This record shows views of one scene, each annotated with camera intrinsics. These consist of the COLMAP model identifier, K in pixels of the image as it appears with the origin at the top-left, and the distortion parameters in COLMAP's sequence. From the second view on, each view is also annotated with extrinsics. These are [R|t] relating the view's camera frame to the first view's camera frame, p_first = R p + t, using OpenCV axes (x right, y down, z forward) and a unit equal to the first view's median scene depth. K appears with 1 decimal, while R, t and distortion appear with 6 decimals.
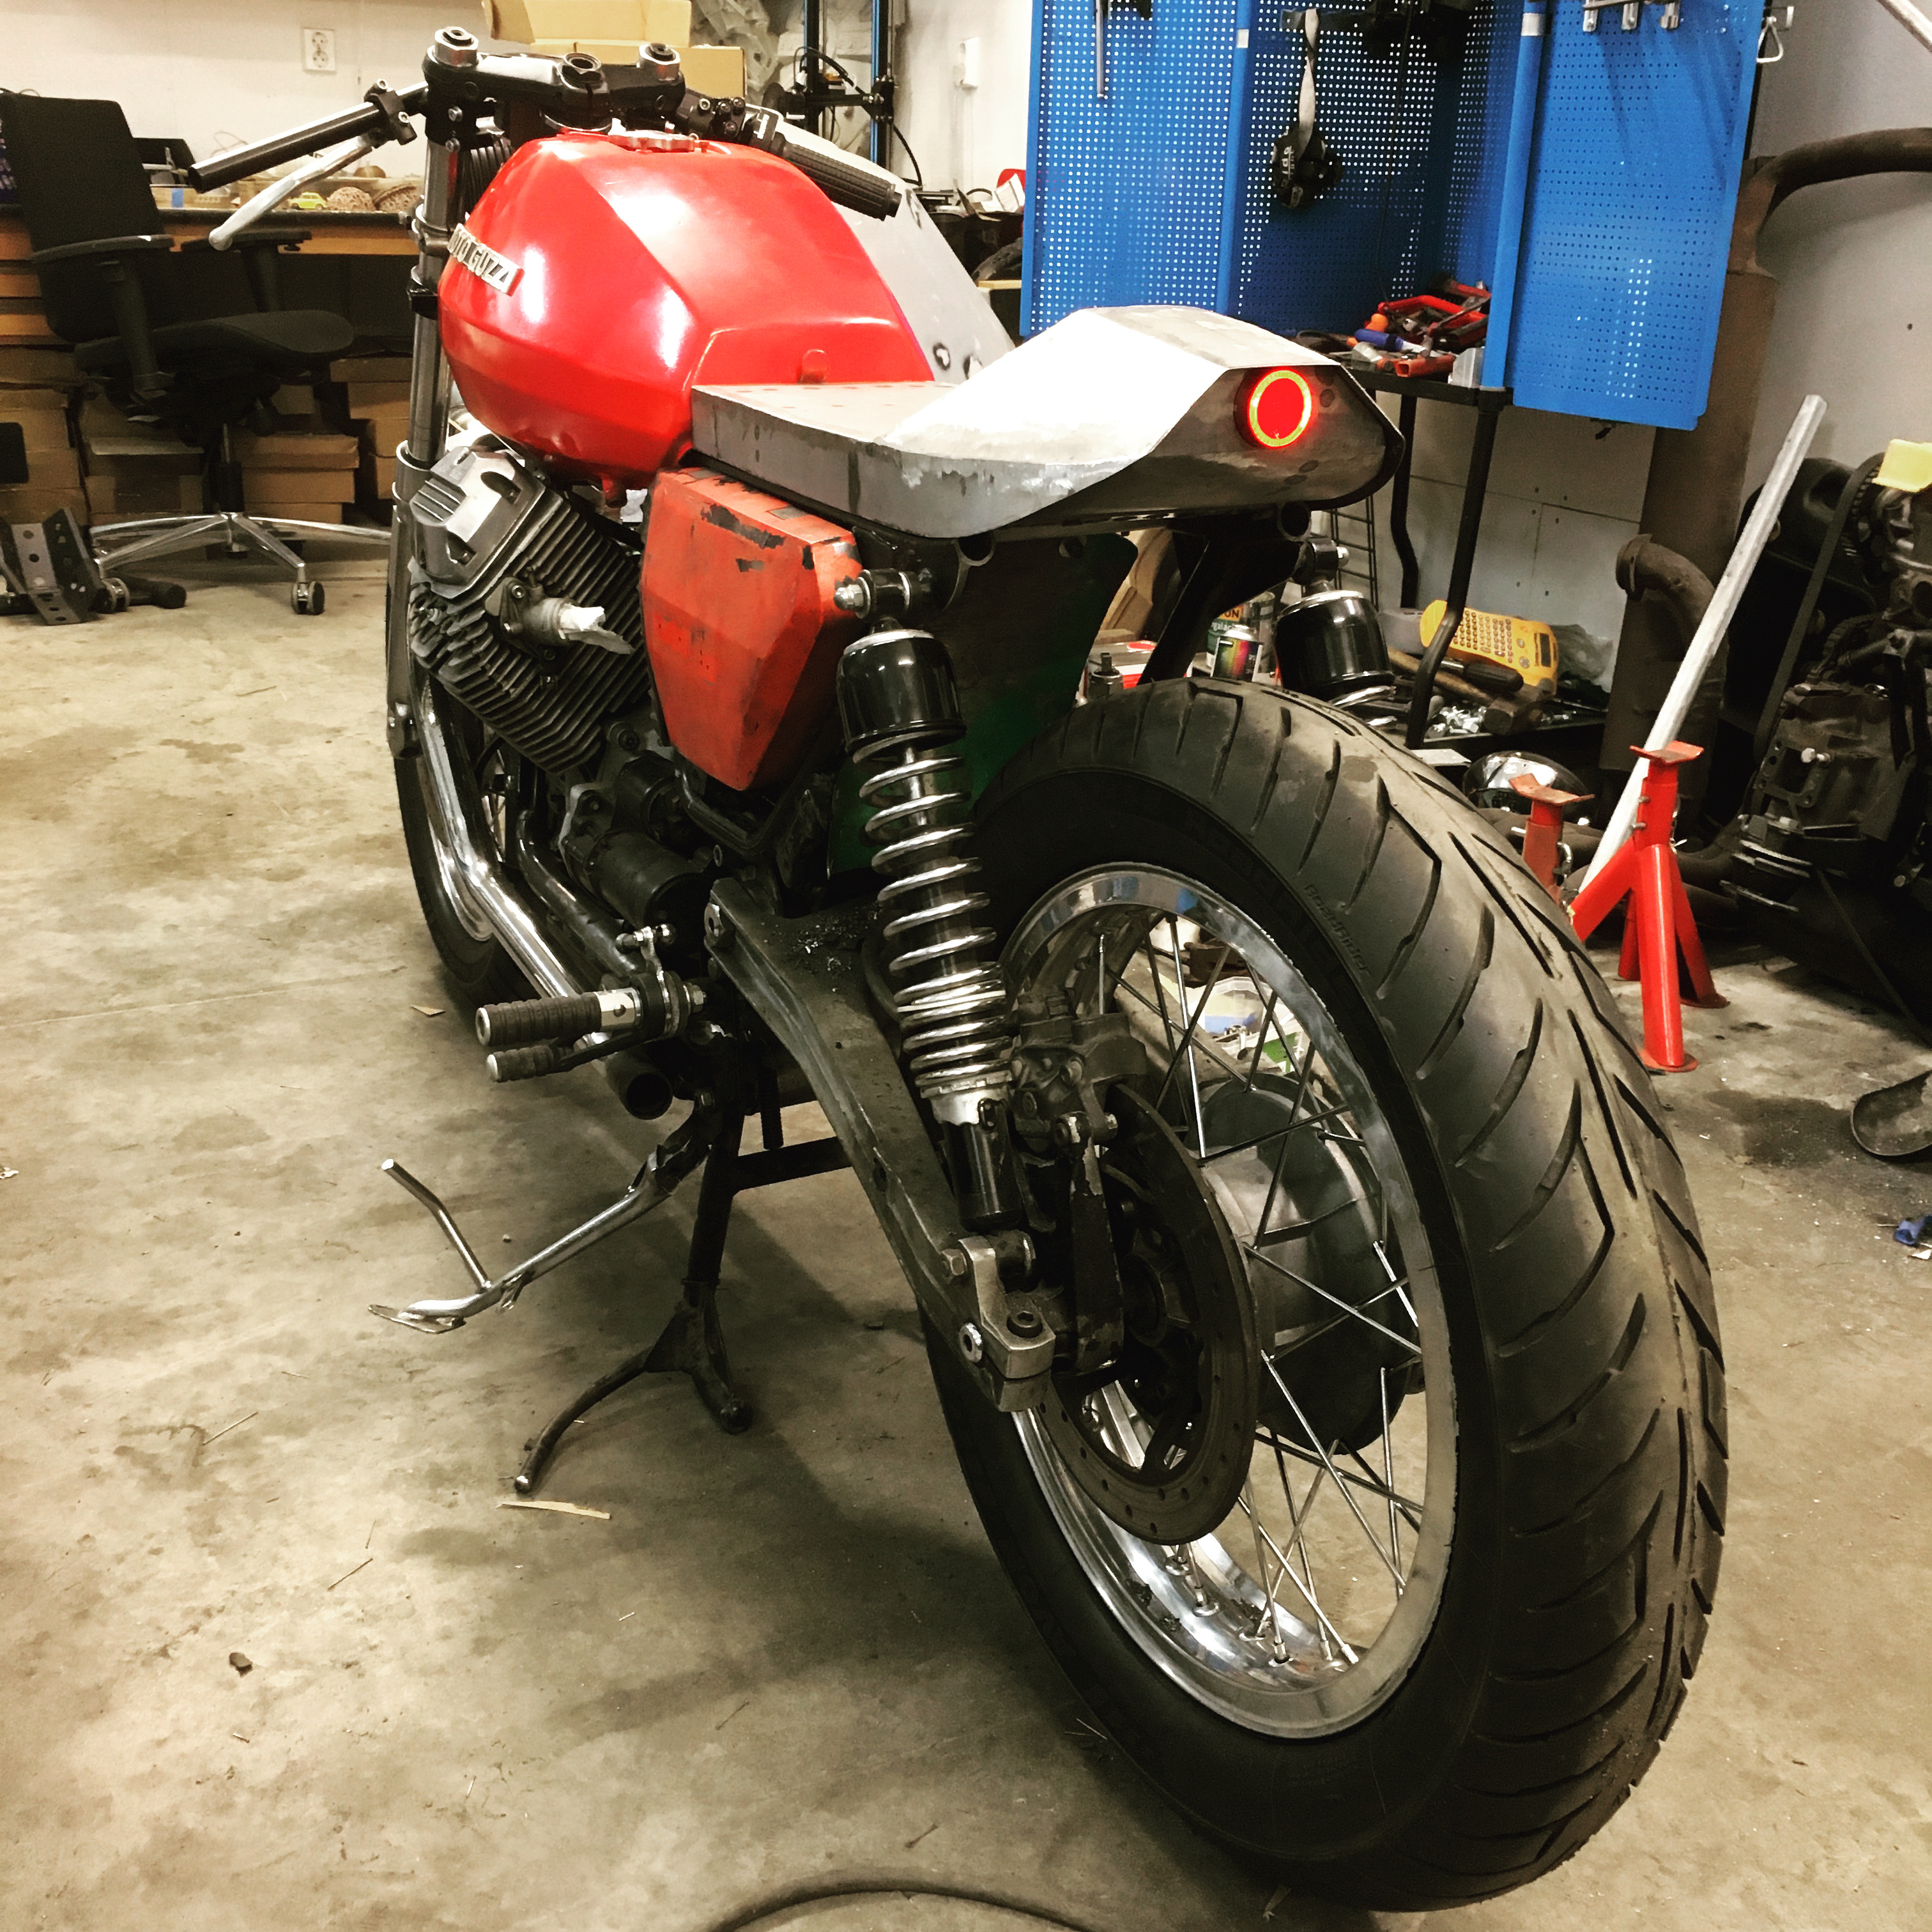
lens RADIAL K [[2205.2, 0, 968.9], [0, 2205.2, 972.0], [0, 0, 1]] dist [0.047646, 0.000000]
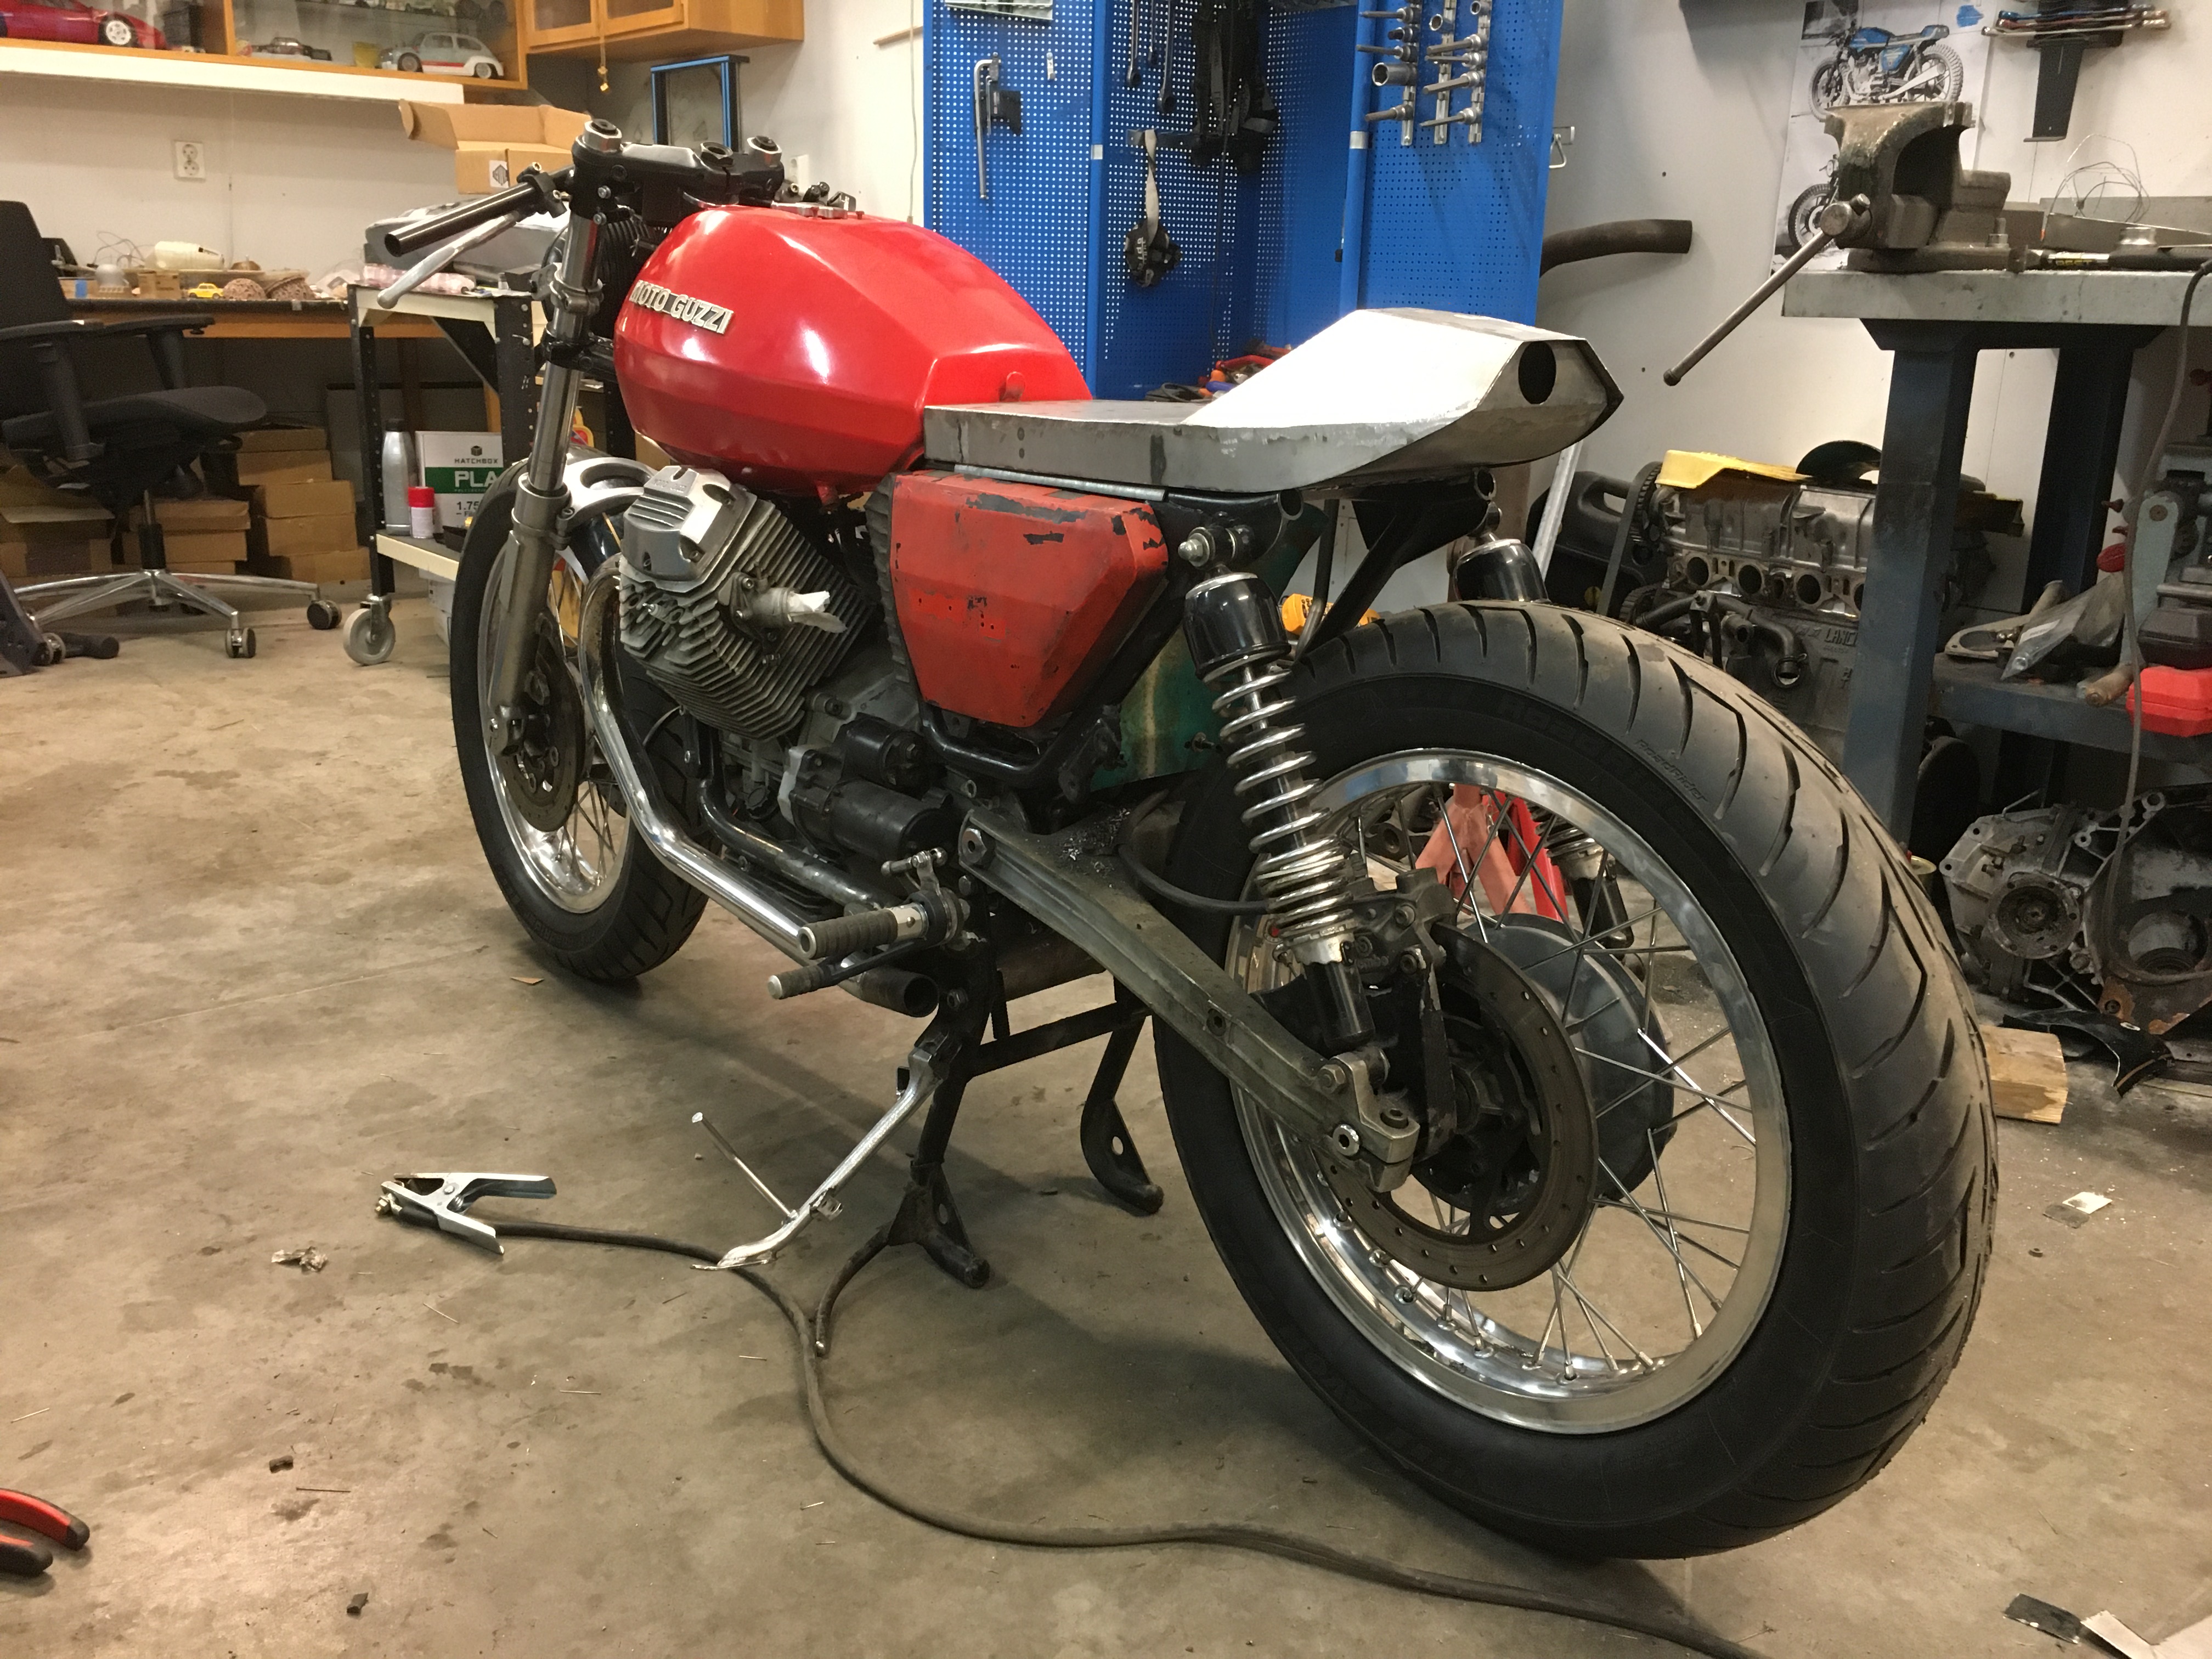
lens RADIAL K [[1898.1, 0, 1112.3], [0, 1898.1, 835.8], [0, 0, 1]] dist [0.056634, -0.048326]
pose [[0.973627, -0.067659, 0.217883, -0.214686], [0.081340, 0.995199, -0.054435, 0.028224], [-0.213154, 0.070722, 0.974456, -0.013647]]
